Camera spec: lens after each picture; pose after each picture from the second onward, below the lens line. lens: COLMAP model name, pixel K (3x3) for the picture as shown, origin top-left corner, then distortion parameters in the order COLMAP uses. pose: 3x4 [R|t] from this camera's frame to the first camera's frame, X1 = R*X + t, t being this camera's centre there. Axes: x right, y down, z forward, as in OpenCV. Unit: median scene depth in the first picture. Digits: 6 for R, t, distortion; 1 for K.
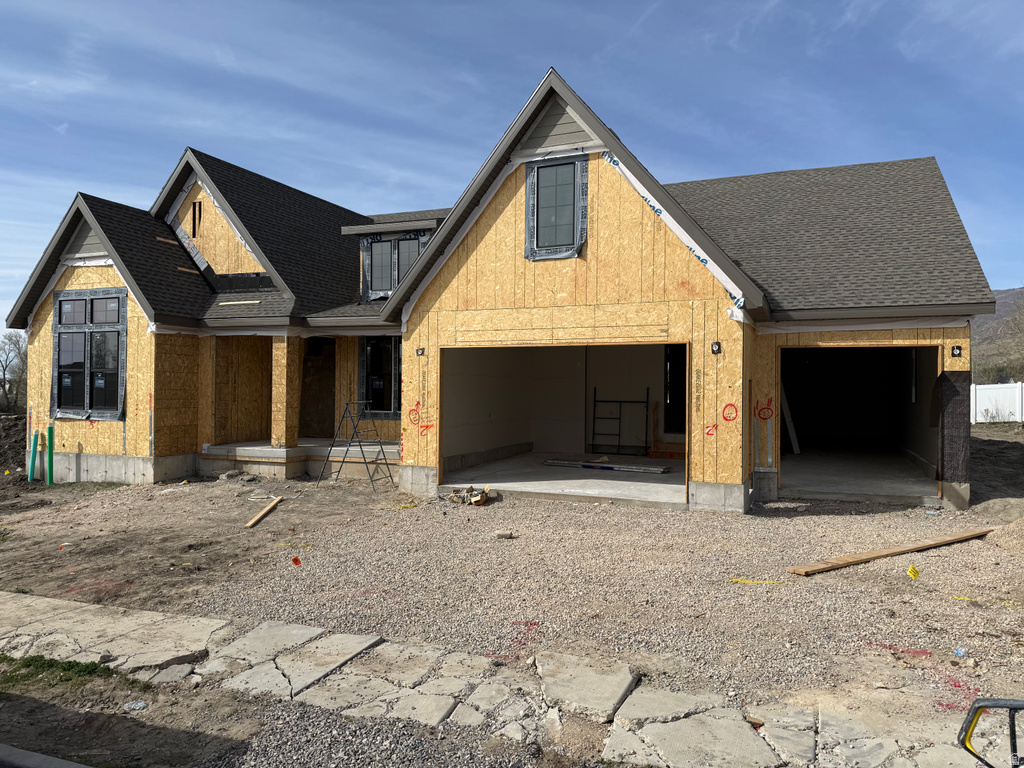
lens RADIAL K [[719.4, 0, 509.1], [0, 719.4, 385.5], [0, 0, 1]] dist [0.114900, -0.169974]
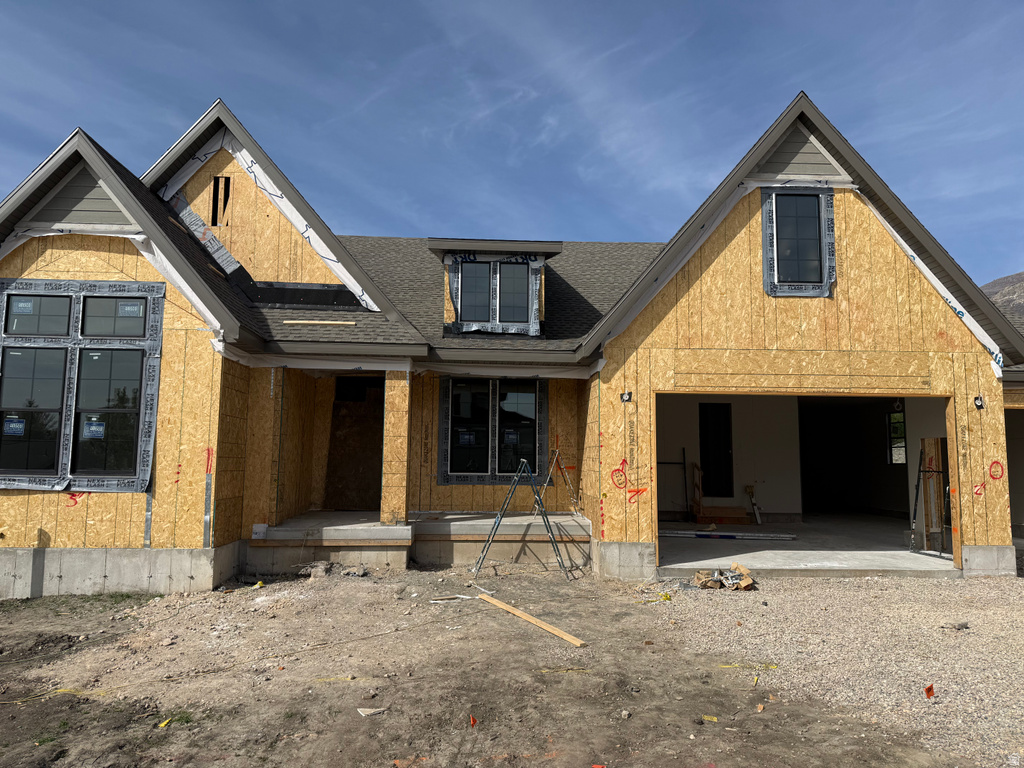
lens RADIAL K [[719.4, 0, 509.1], [0, 719.4, 385.5], [0, 0, 1]] dist [0.114900, -0.169974]
pose [[0.902290, 0.045880, 0.428682, -0.528478], [-0.005421, 0.995450, -0.095129, 0.015904], [-0.431096, 0.083510, 0.898433, 0.299937]]
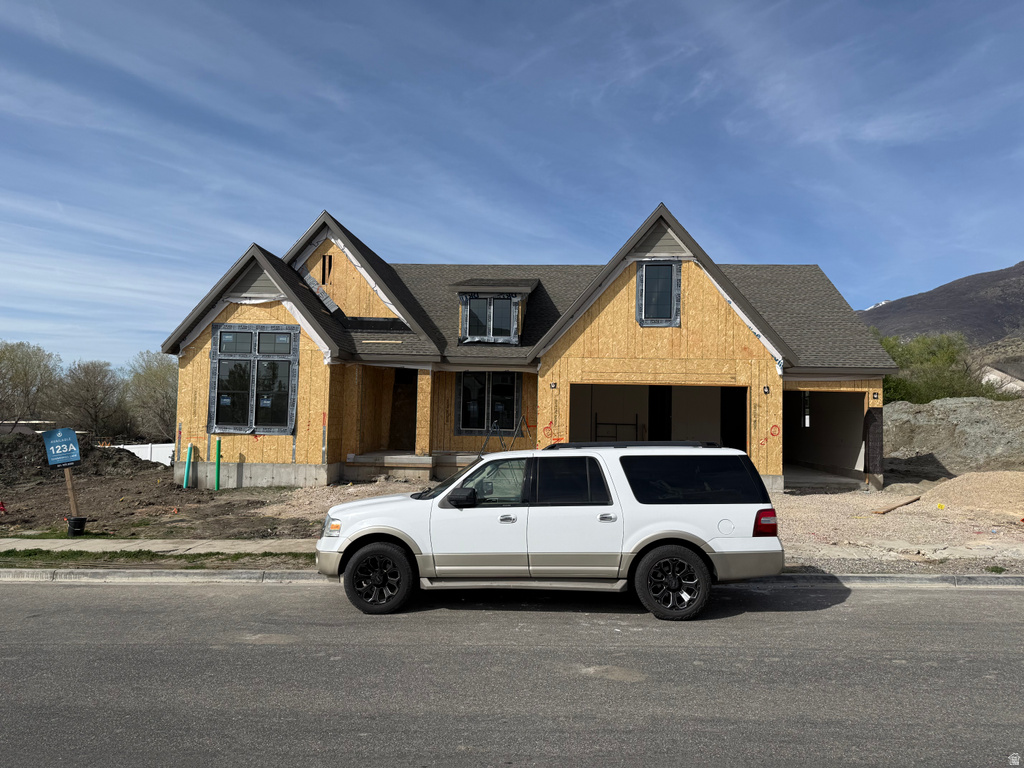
lens RADIAL K [[708.6, 0, 512.0], [0, 708.6, 384.0], [0, 0, 1]] dist [0.192013, -0.367132]
pose [[0.946325, 0.028760, 0.321933, -0.578952], [-0.016563, 0.999040, -0.040560, 0.006563], [-0.322791, 0.033051, 0.945893, -0.248994]]
